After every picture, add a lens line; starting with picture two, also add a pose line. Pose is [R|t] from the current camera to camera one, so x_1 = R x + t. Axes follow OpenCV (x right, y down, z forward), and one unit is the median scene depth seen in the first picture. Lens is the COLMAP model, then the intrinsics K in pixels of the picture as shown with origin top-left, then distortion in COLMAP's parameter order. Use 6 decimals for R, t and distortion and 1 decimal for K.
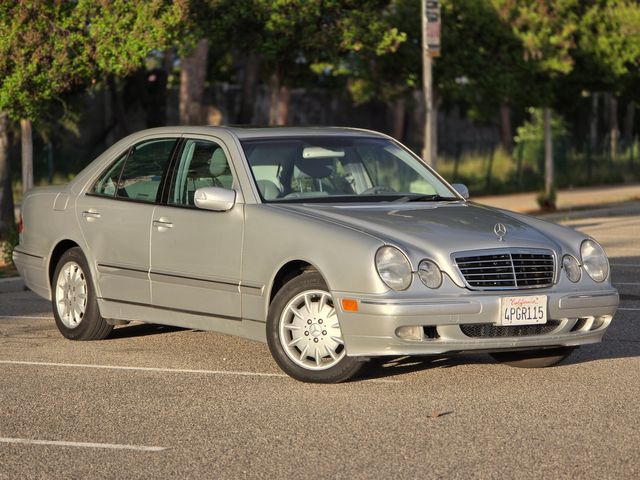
lens RADIAL K [[2136.3, 0, 315.1], [0, 2136.3, 233.5], [0, 0, 1]] dist [0.297438, 0.000000]
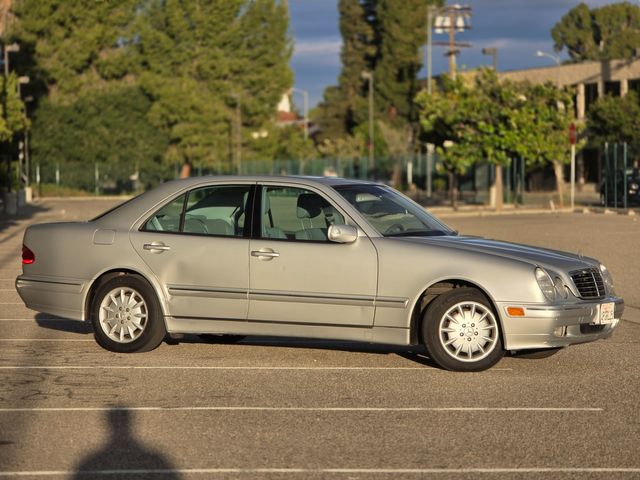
lens RADIAL K [[2136.3, 0, 316.6], [0, 2136.3, 261.4], [0, 0, 1]] dist [0.297438, 0.000000]
pose [[0.852402, -0.007871, 0.522828, -0.644524], [0.011453, 0.999928, -0.003618, 0.004542], [-0.522762, 0.009072, 0.852431, -0.066965]]
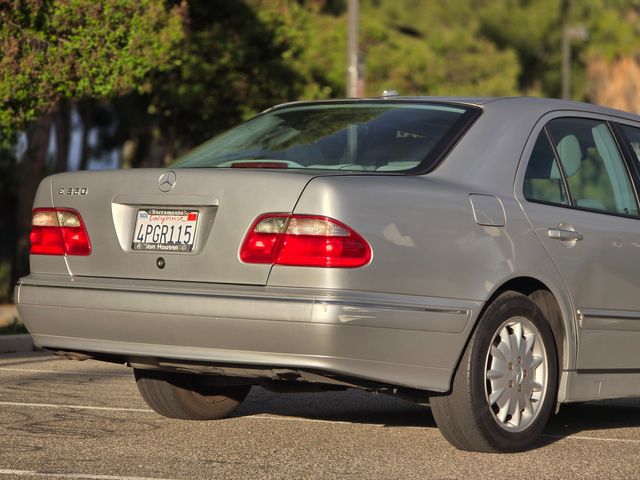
lens RADIAL K [[2137.0, 0, 314.3], [0, 2137.0, 239.9], [0, 0, 1]] dist [0.268314, 0.000000]
pose [[0.975632, 0.043501, 0.215056, -0.271250], [-0.031586, 0.997786, -0.058535, 0.037463], [-0.217126, 0.050316, 0.974846, 0.263399]]
